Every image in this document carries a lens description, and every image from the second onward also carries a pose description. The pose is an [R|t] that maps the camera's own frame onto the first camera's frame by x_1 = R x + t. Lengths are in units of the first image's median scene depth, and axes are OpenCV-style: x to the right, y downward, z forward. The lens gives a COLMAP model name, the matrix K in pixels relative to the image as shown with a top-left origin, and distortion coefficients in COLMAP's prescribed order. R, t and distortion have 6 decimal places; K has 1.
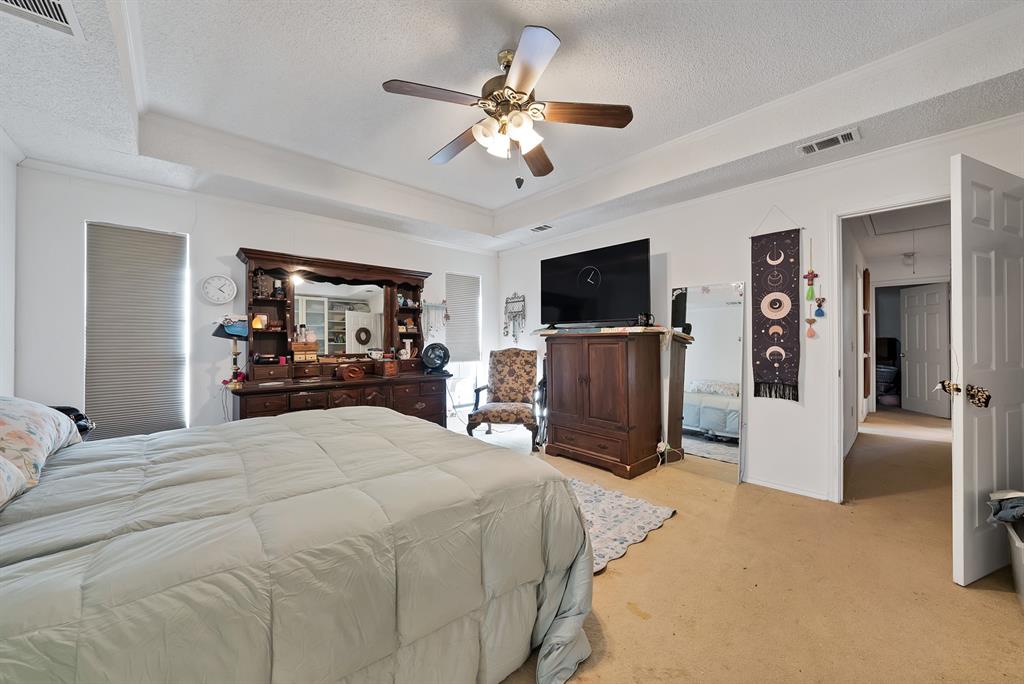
lens RADIAL K [[378.3, 0, 511.7], [0, 378.3, 338.7], [0, 0, 1]] dist [-0.000650, -0.000155]
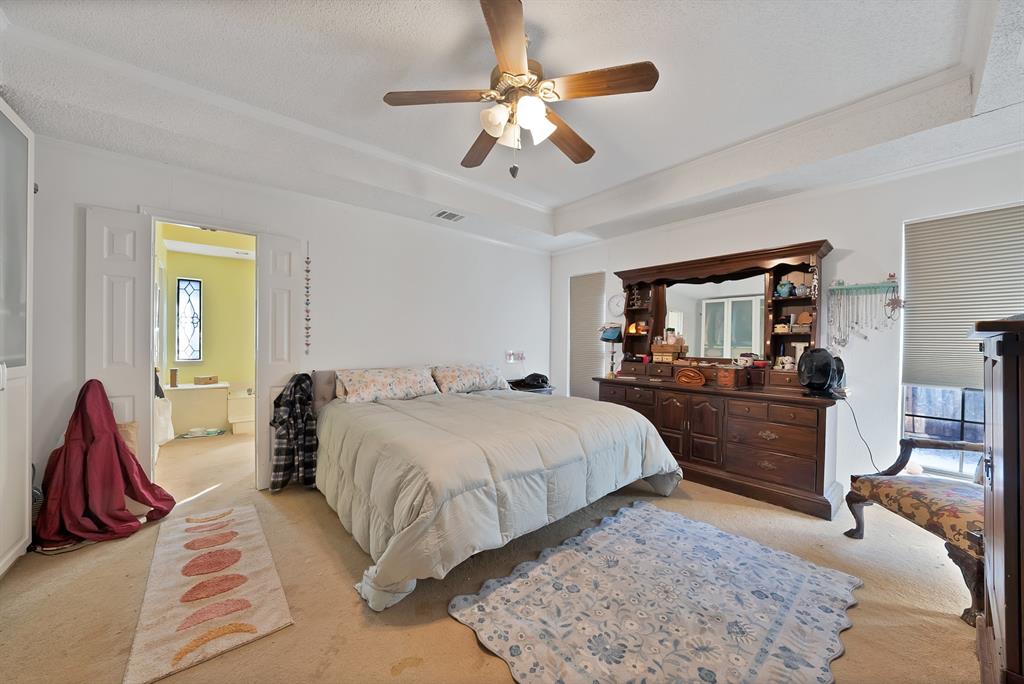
lens RADIAL K [[378.3, 0, 511.7], [0, 378.3, 338.7], [0, 0, 1]] dist [-0.000650, -0.000155]
pose [[-0.023757, -0.005611, -0.999702, 0.553436], [-0.001464, 0.999983, -0.005578, -0.000710], [0.999717, 0.001332, -0.023765, 0.605902]]
